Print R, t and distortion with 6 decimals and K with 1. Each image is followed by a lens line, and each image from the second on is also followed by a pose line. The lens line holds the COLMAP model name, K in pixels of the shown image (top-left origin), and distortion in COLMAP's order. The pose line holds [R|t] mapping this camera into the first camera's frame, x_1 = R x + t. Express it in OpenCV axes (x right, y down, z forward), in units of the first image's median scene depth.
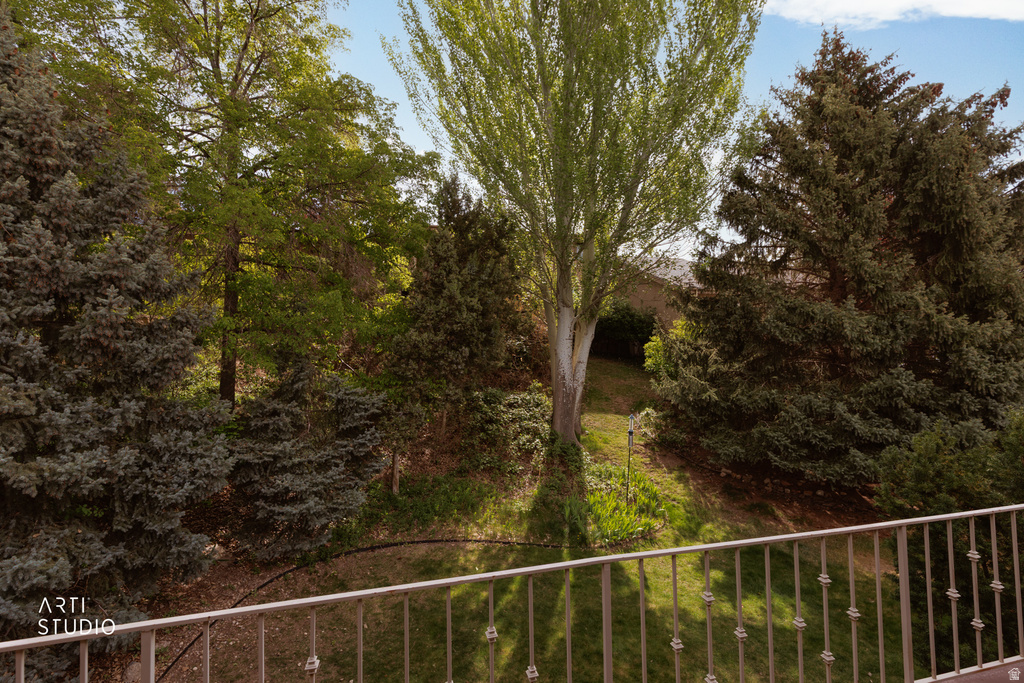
lens RADIAL K [[457.1, 0, 516.4], [0, 457.1, 341.1], [0, 0, 1]] dist [0.008173, -0.001229]
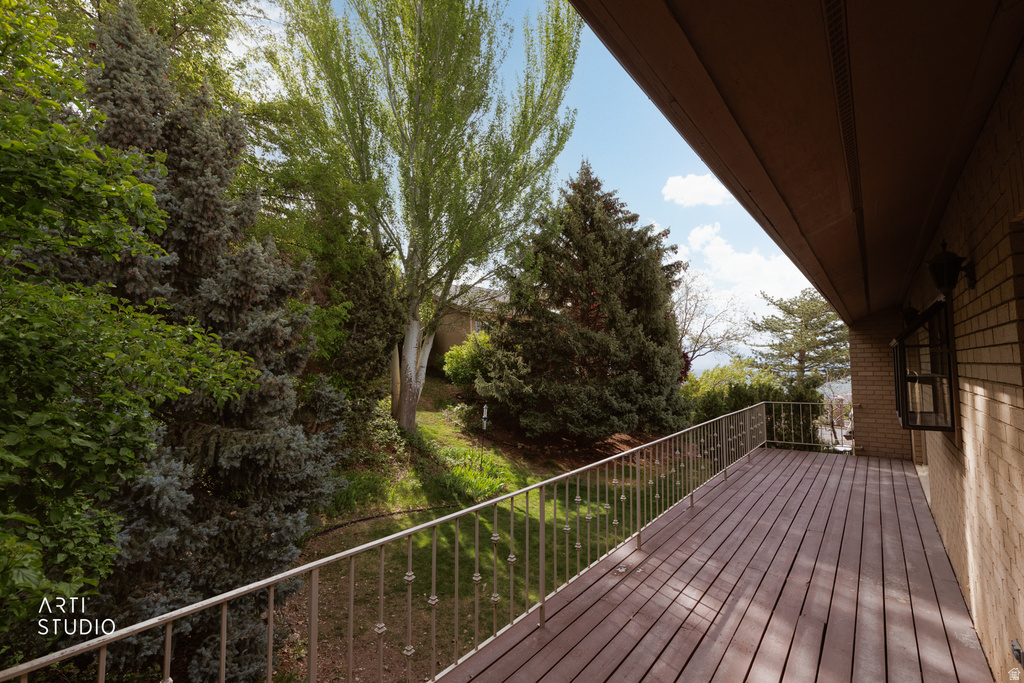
lens RADIAL K [[457.1, 0, 516.4], [0, 457.1, 341.1], [0, 0, 1]] dist [0.008173, -0.001229]
pose [[0.791015, 0.040109, 0.610481, -0.592429], [-0.029781, 0.999190, -0.027060, 0.005580], [-0.611072, 0.003224, 0.791568, -0.150332]]
